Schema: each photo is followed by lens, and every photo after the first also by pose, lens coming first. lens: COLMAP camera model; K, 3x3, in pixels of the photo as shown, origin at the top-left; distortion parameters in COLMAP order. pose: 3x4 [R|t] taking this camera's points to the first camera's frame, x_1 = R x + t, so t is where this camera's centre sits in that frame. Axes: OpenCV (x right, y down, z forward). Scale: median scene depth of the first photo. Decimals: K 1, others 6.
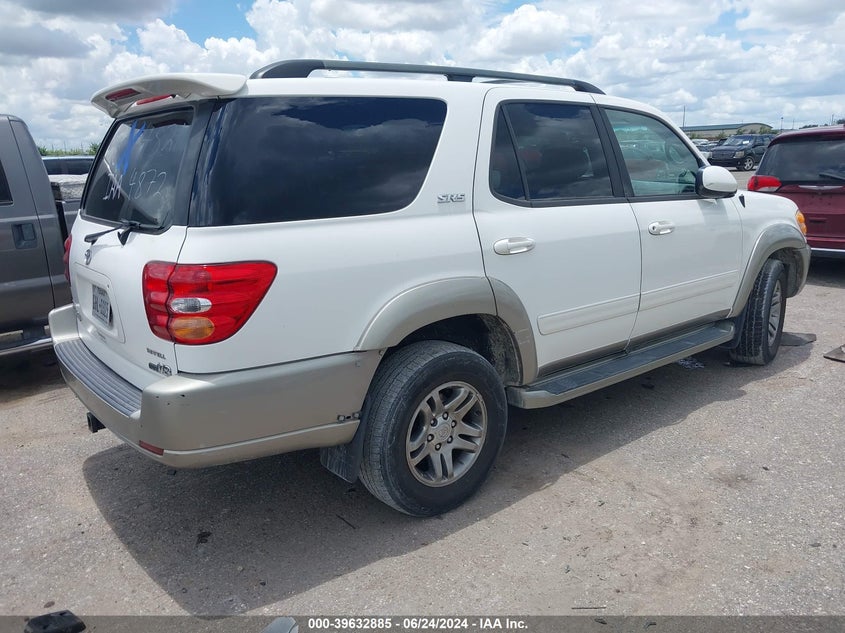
lens RADIAL K [[640.5, 0, 422.5], [0, 640.5, 316.5], [0, 0, 1]] dist [0.003926, -0.001590]
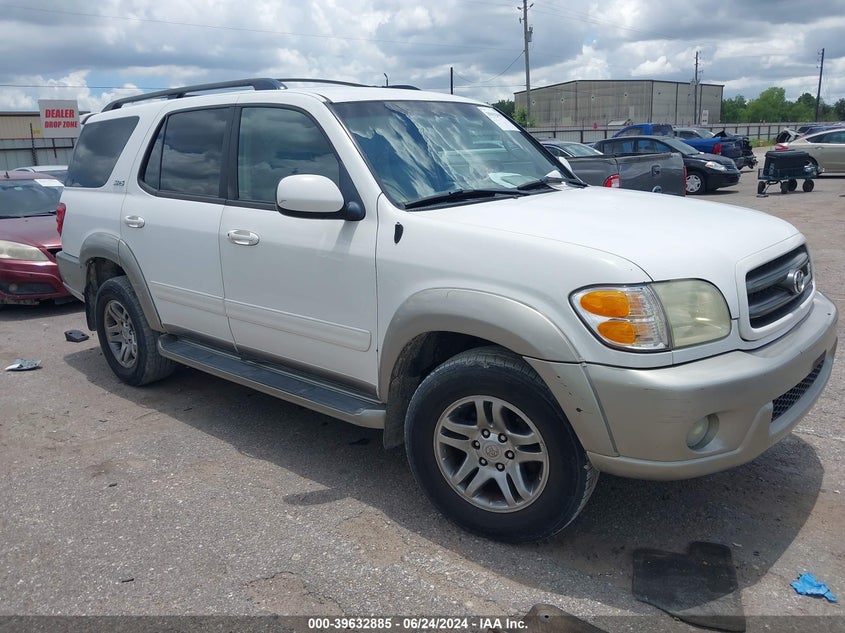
lens RADIAL K [[640.5, 0, 422.5], [0, 640.5, 316.5], [0, 0, 1]] dist [0.003926, -0.001590]
pose [[0.210909, 0.268212, -0.939989, 1.584862], [-0.221345, 0.949747, 0.221332, -0.349492], [0.952115, 0.161380, 0.259678, 1.232380]]
